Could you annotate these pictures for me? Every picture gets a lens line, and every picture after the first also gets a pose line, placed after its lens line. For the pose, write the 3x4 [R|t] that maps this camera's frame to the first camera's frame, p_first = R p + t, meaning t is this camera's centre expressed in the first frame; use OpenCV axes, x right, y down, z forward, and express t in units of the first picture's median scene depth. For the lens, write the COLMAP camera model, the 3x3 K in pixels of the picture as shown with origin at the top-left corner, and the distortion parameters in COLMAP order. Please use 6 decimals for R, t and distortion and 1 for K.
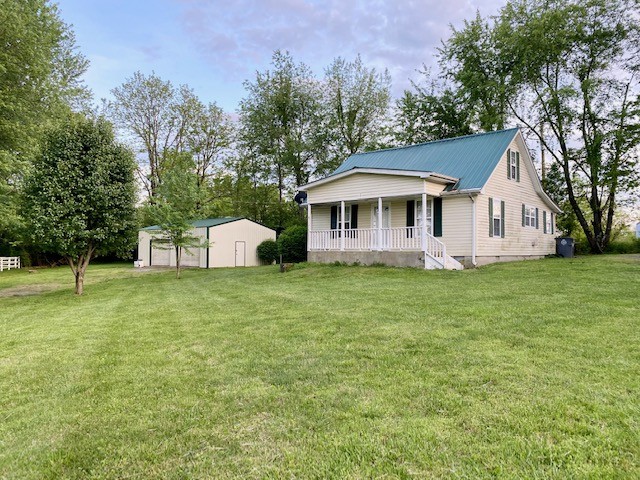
lens RADIAL K [[476.4, 0, 319.9], [0, 476.4, 250.1], [0, 0, 1]] dist [0.002891, 0.000822]
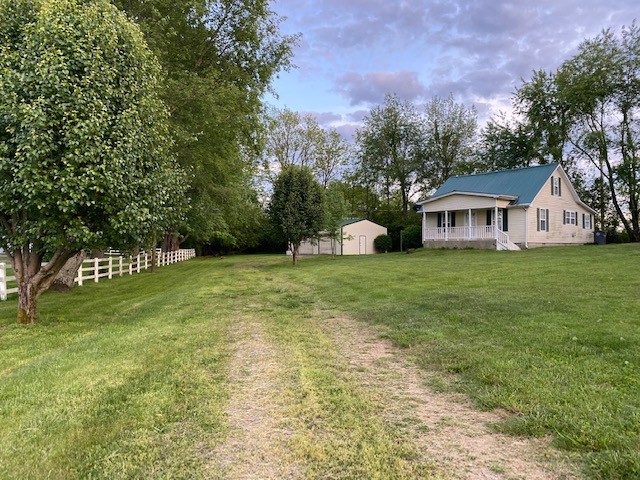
lens RADIAL K [[452.4, 0, 320.0], [0, 452.4, 240.0], [0, 0, 1]] dist [-0.004727, -0.002736]
pose [[0.981585, -0.006322, -0.190920, -0.059472], [0.004227, 0.999926, -0.011377, 0.011333], [0.190978, 0.010360, 0.981540, -0.448178]]
